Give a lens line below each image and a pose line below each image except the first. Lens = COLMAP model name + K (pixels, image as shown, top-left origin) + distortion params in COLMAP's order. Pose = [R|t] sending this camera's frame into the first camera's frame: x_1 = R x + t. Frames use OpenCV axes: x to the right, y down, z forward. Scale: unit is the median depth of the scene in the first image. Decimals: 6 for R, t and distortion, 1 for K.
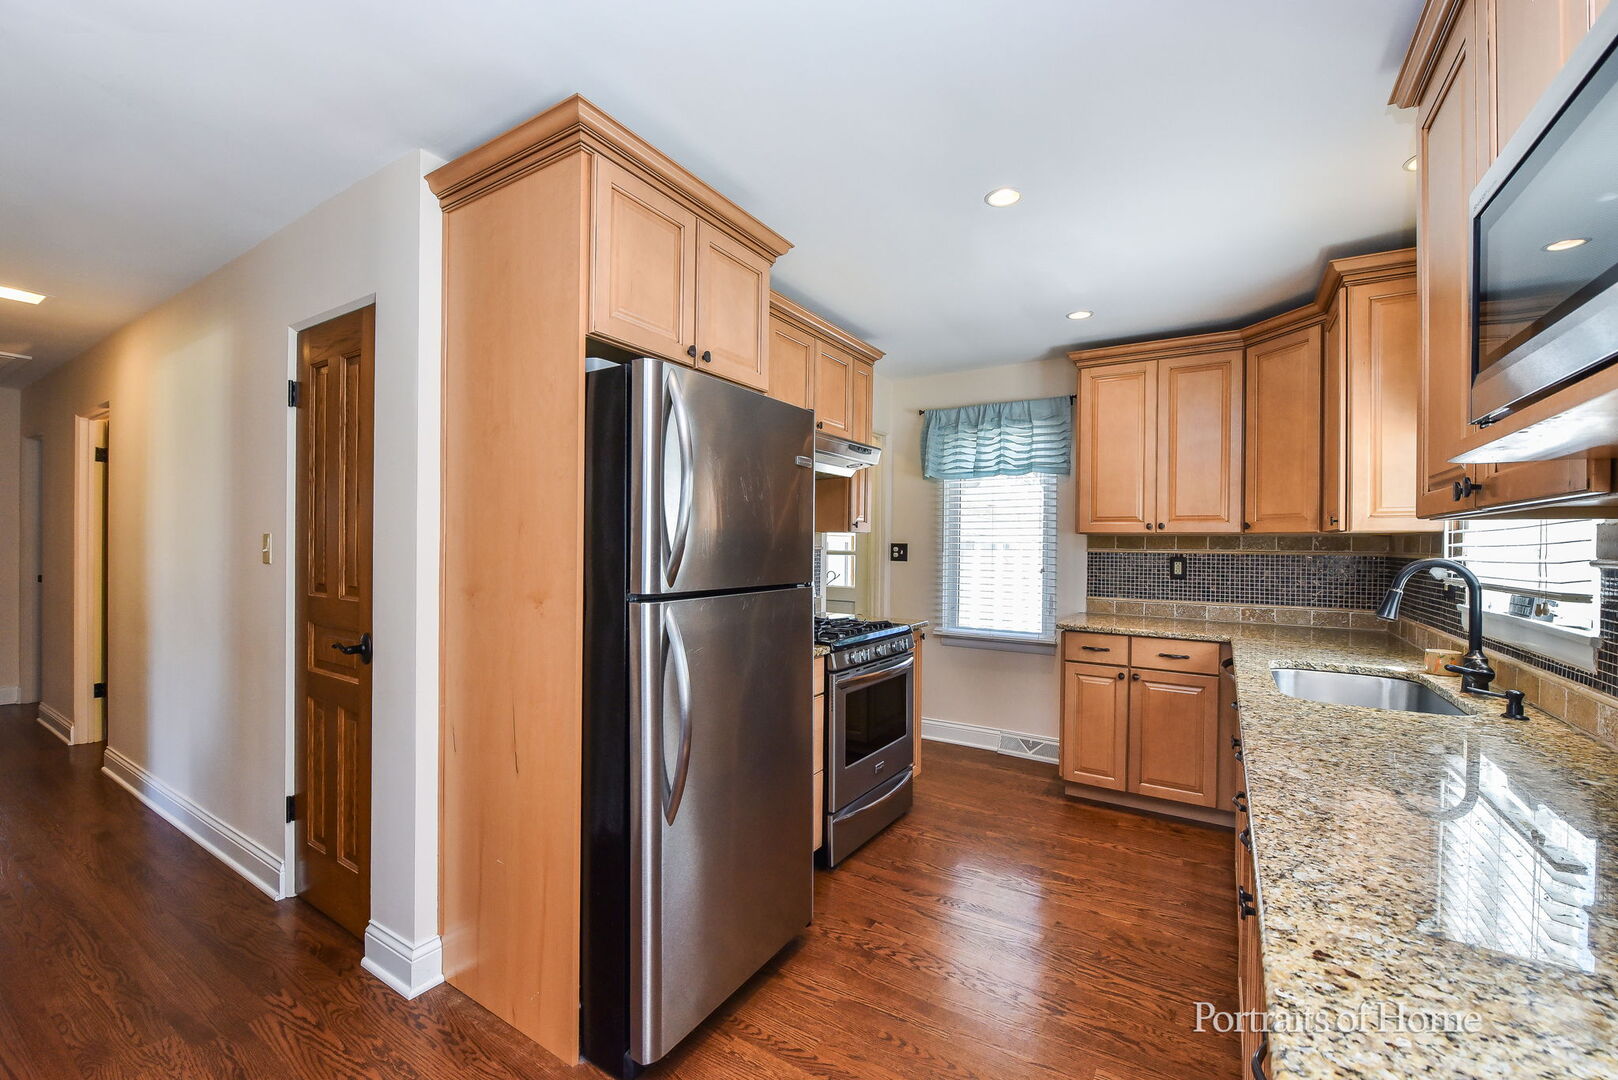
lens RADIAL K [[663.0, 0, 809.0], [0, 663.0, 540.0], [0, 0, 1]] dist [-0.001201, -0.000201]
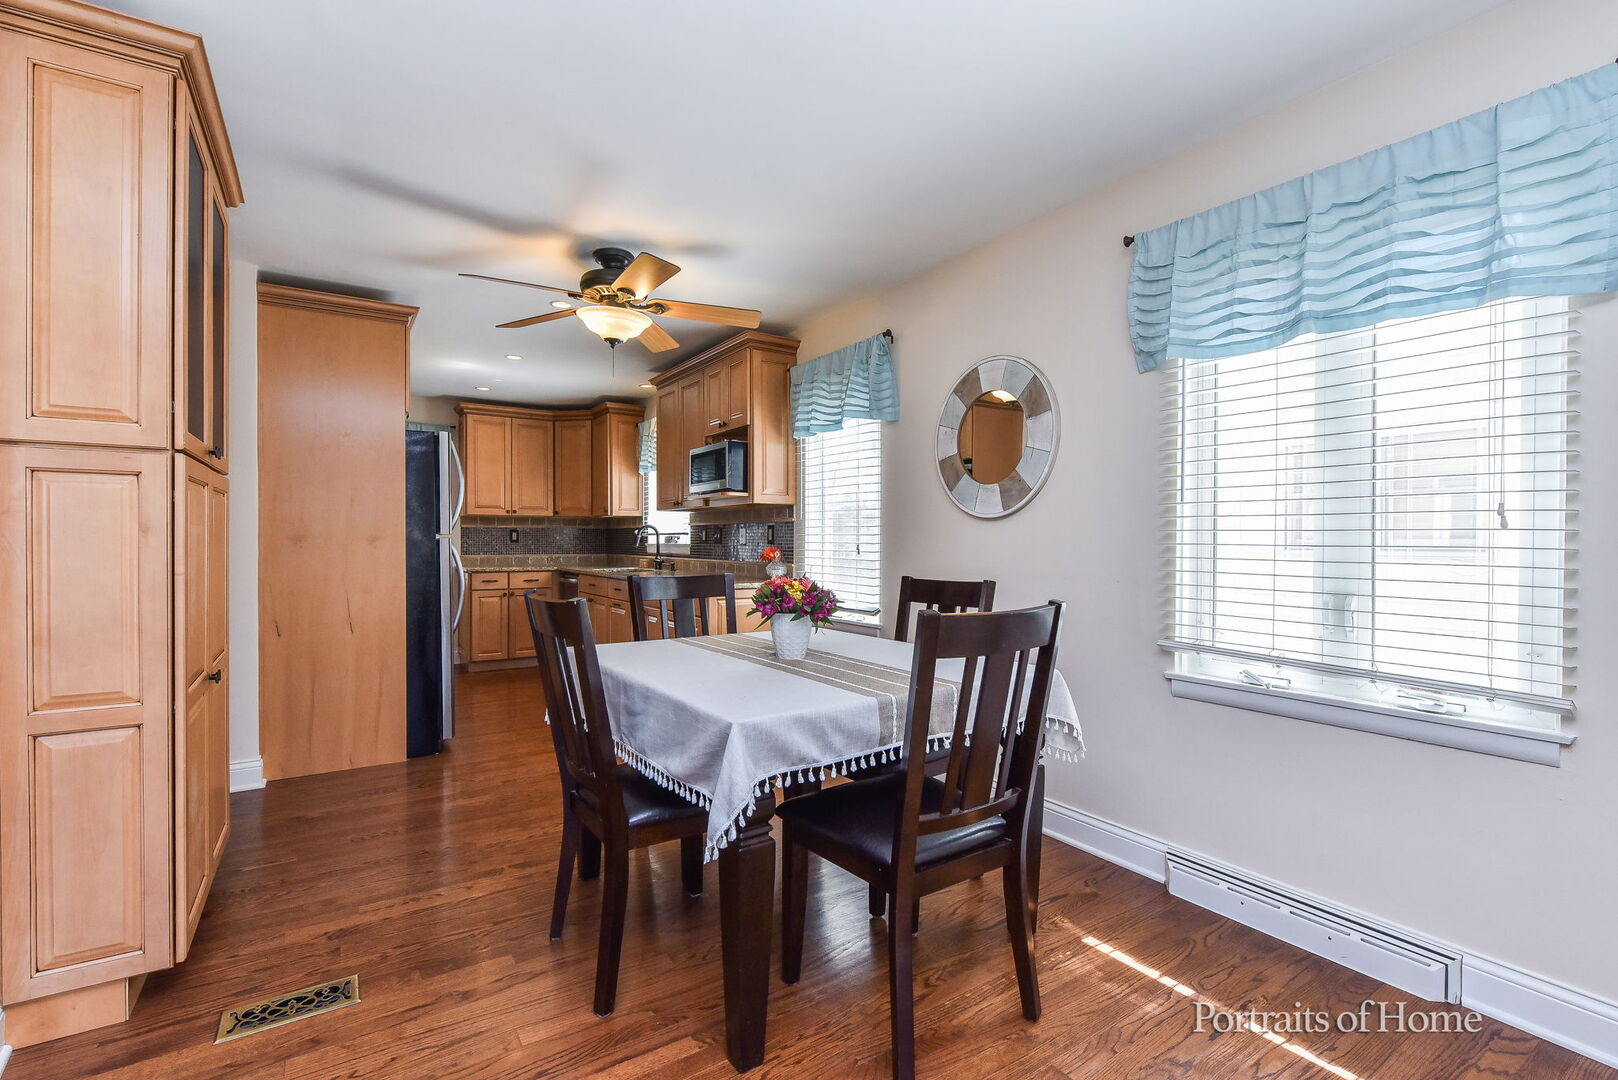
lens RADIAL K [[663.0, 0, 809.0], [0, 663.0, 540.0], [0, 0, 1]] dist [-0.001201, -0.000201]
pose [[0.402332, -0.014722, 0.915376, -0.825627], [0.002208, 0.999883, 0.015110, 0.031602], [-0.915491, -0.004058, 0.402317, -0.467947]]
